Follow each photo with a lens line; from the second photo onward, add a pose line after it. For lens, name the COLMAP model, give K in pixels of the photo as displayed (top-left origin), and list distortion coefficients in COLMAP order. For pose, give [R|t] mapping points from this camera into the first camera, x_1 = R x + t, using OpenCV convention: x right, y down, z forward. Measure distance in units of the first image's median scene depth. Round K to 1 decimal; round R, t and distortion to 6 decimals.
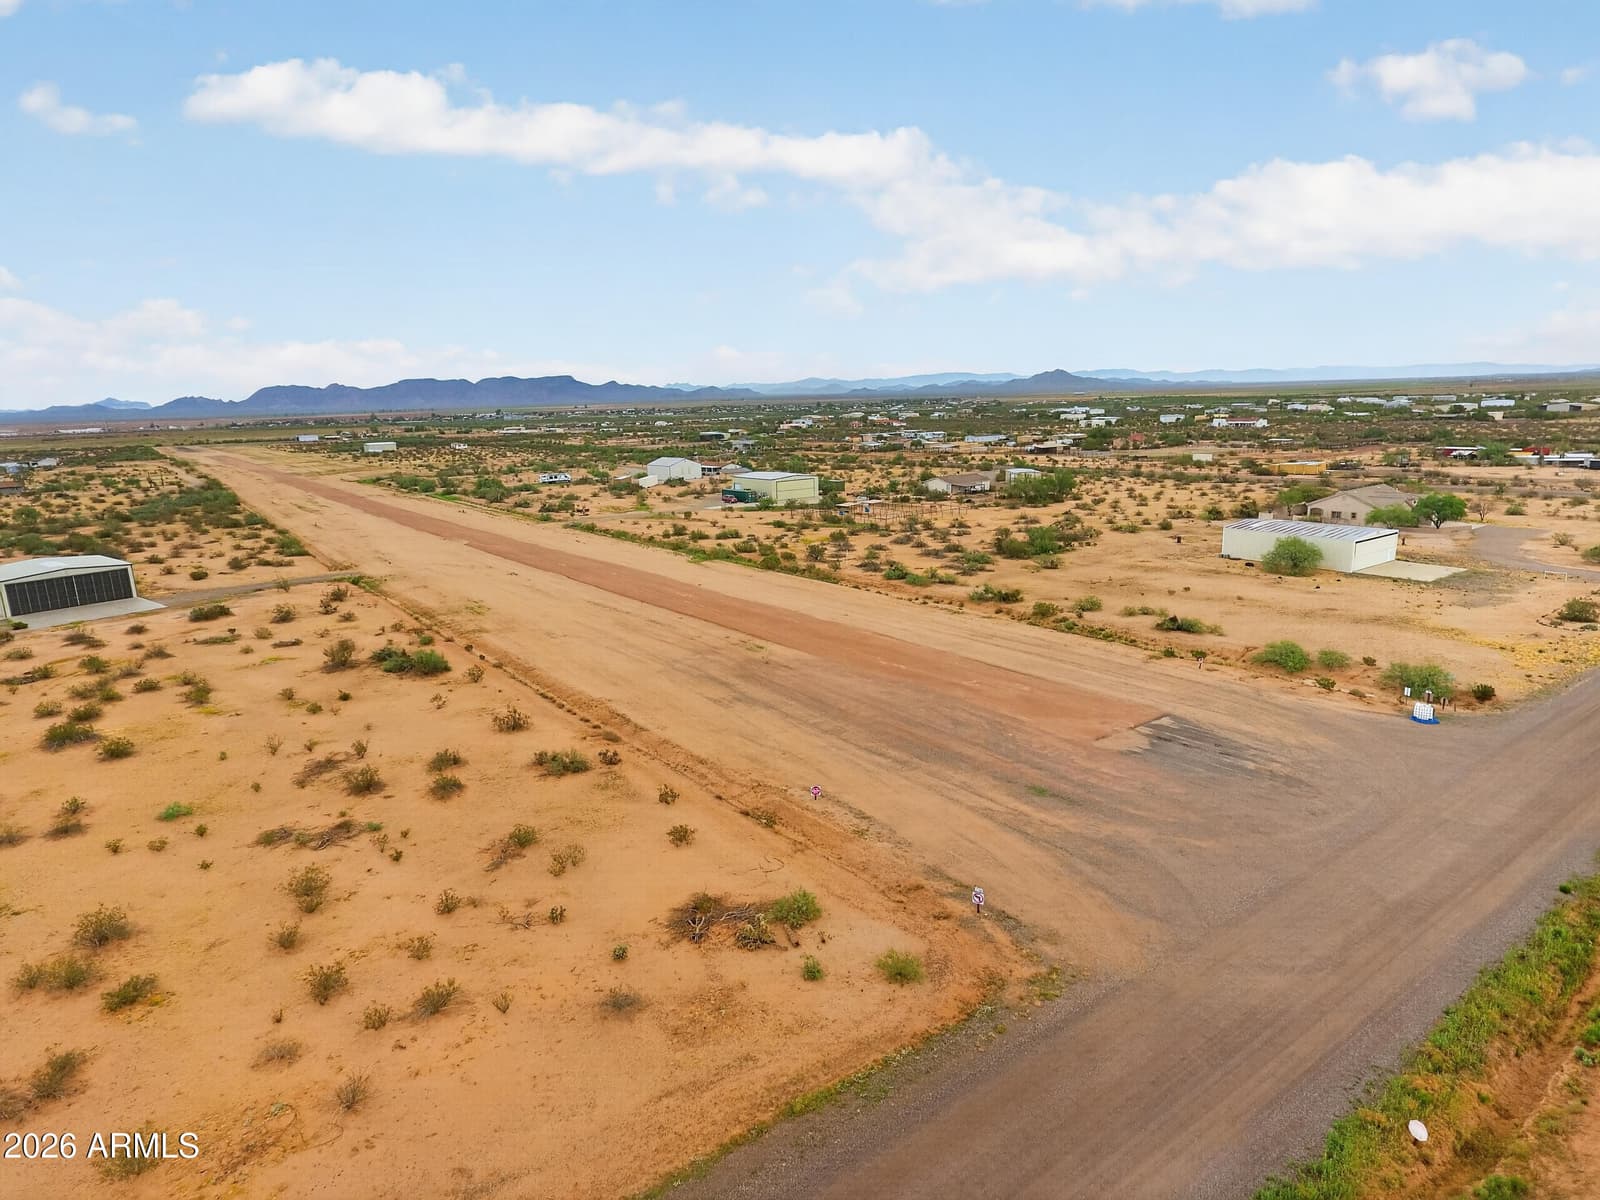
lens RADIAL K [[945.8, 0, 800.0], [0, 945.8, 600.0], [0, 0, 1]] dist [-0.002524, -0.003155]
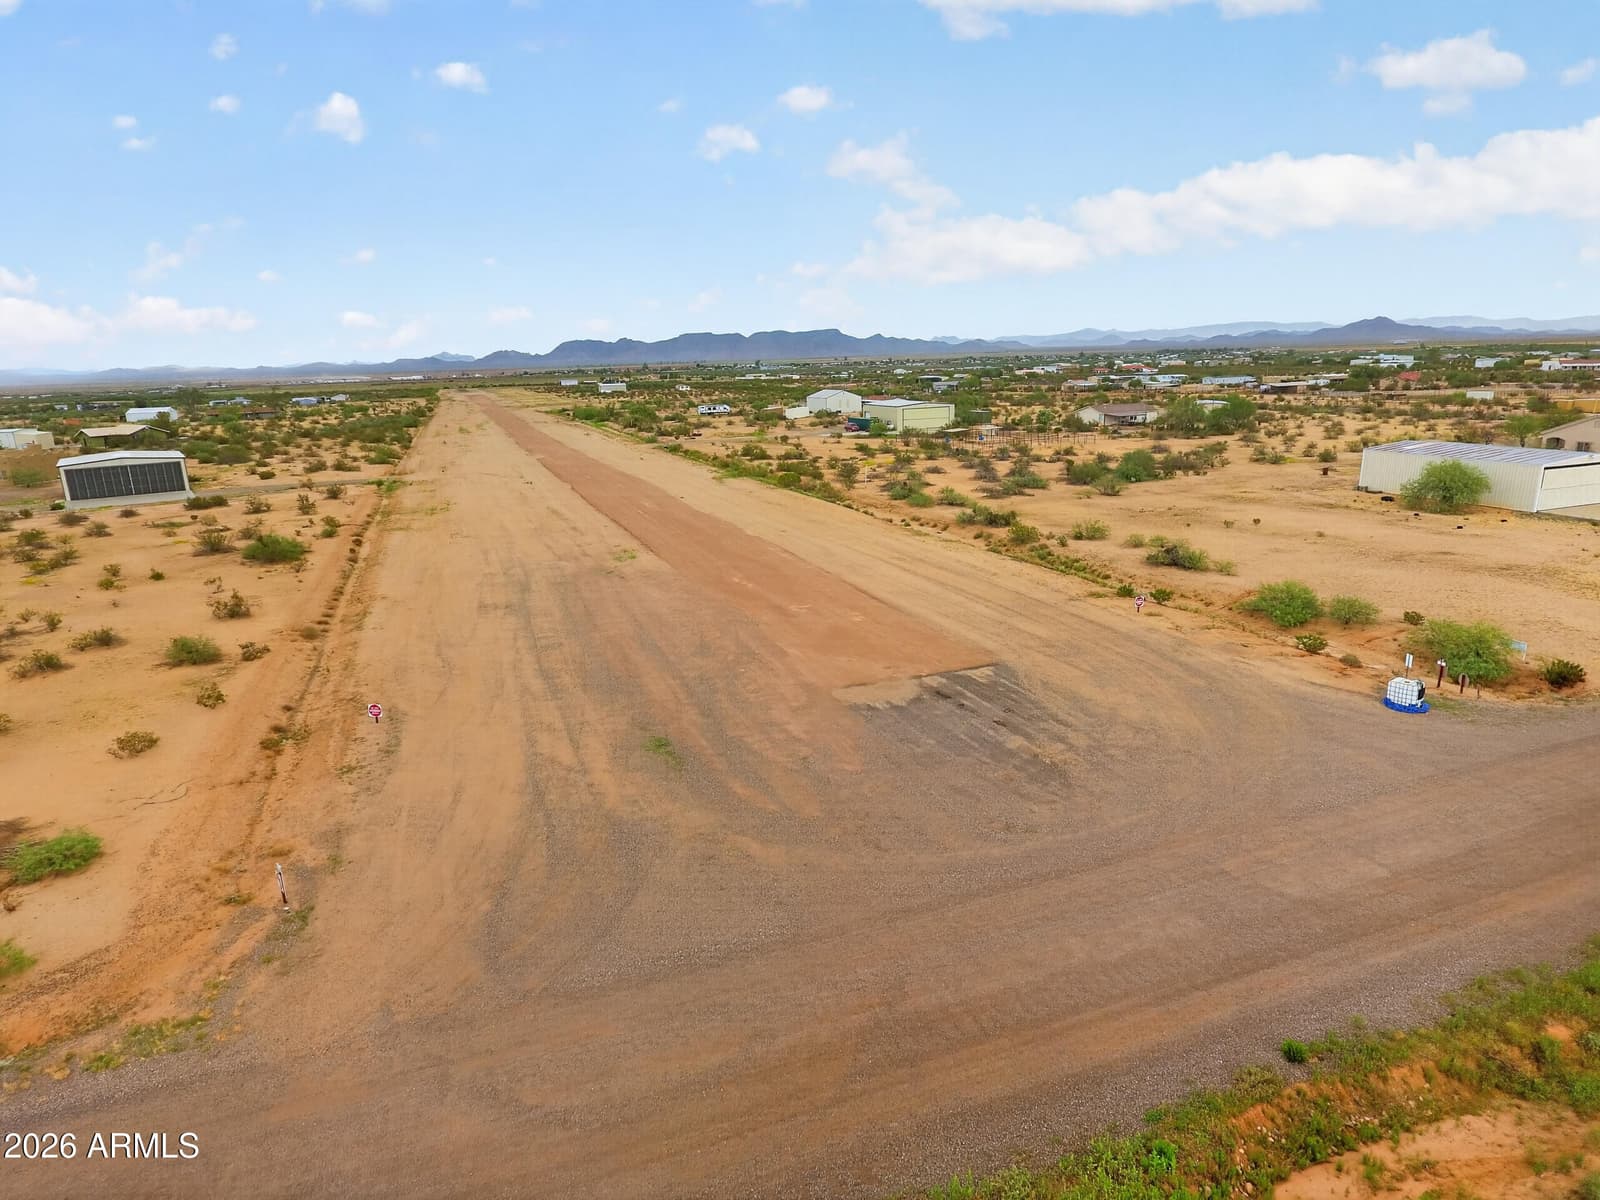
lens RADIAL K [[945.8, 0, 800.0], [0, 945.8, 600.0], [0, 0, 1]] dist [-0.002524, -0.003155]
pose [[0.961005, 0.067259, -0.268228, 0.439687], [-0.055186, 0.997105, 0.052307, 0.049210], [0.270970, -0.035465, 0.961934, 0.320714]]
